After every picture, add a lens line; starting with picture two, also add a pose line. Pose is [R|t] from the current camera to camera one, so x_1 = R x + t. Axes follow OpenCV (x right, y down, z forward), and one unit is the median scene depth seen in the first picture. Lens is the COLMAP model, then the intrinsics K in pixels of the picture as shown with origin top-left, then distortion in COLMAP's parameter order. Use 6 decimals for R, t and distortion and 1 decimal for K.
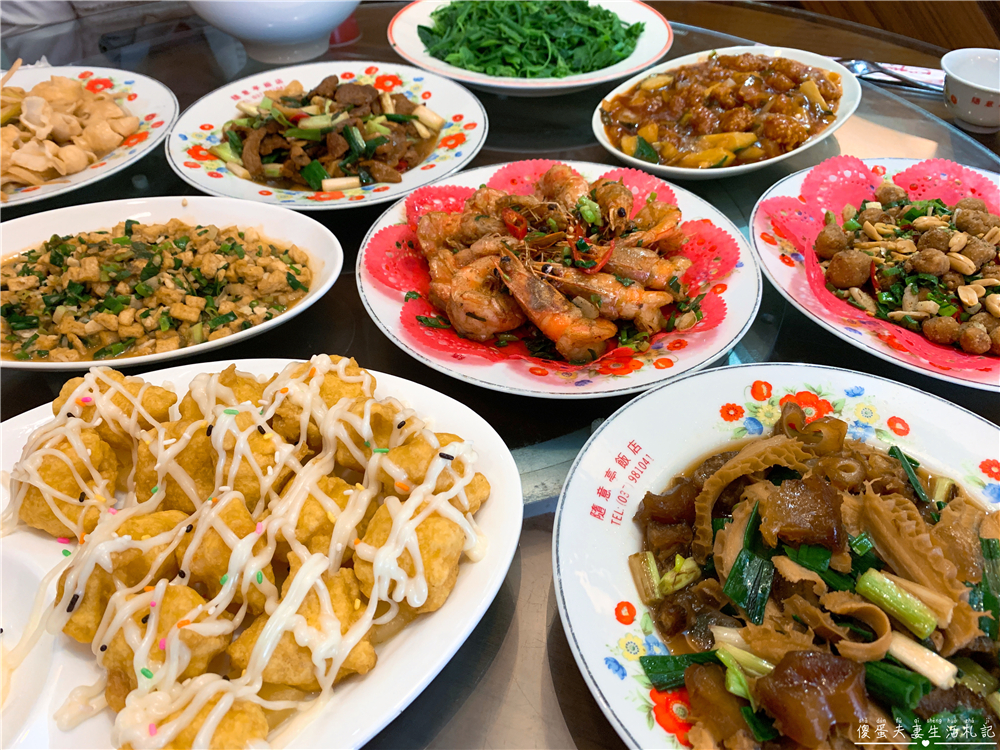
lens RADIAL K [[924.0, 0, 500.0], [0, 924.0, 375.0], [0, 0, 1]] dist [0.118856, -0.499584]
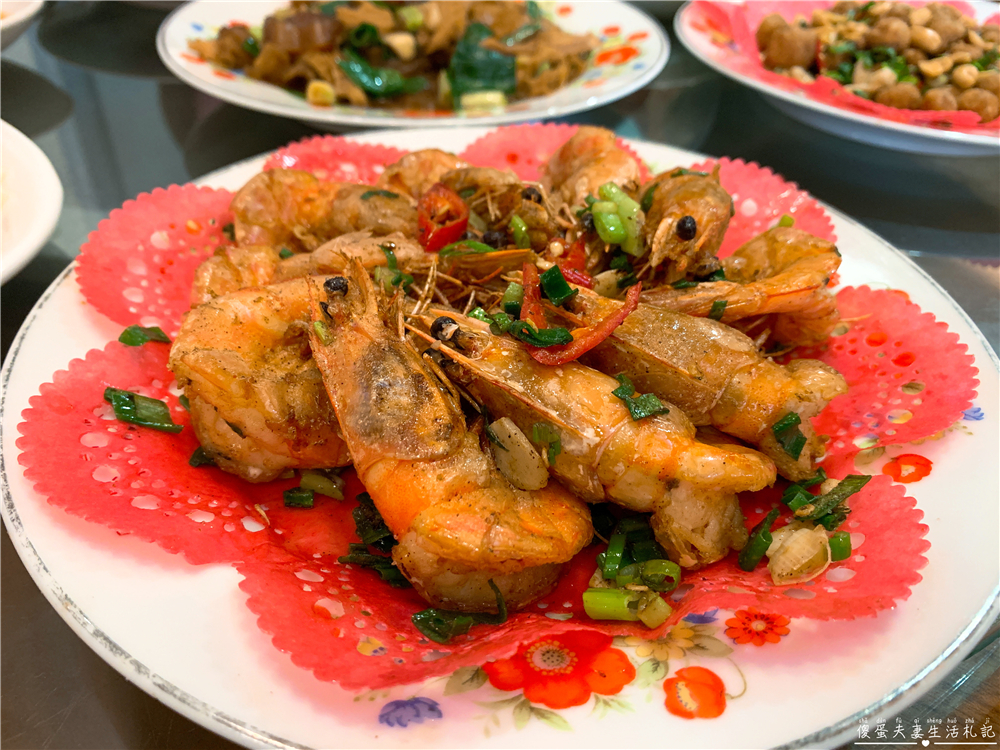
lens RADIAL K [[924.0, 0, 500.0], [0, 924.0, 375.0], [0, 0, 1]] dist [0.118856, -0.499584]
pose [[0.971552, 0.185272, -0.147515, 0.126582], [-0.194757, 0.979442, -0.052563, -0.078644], [0.134744, 0.079797, 0.987662, 0.616746]]
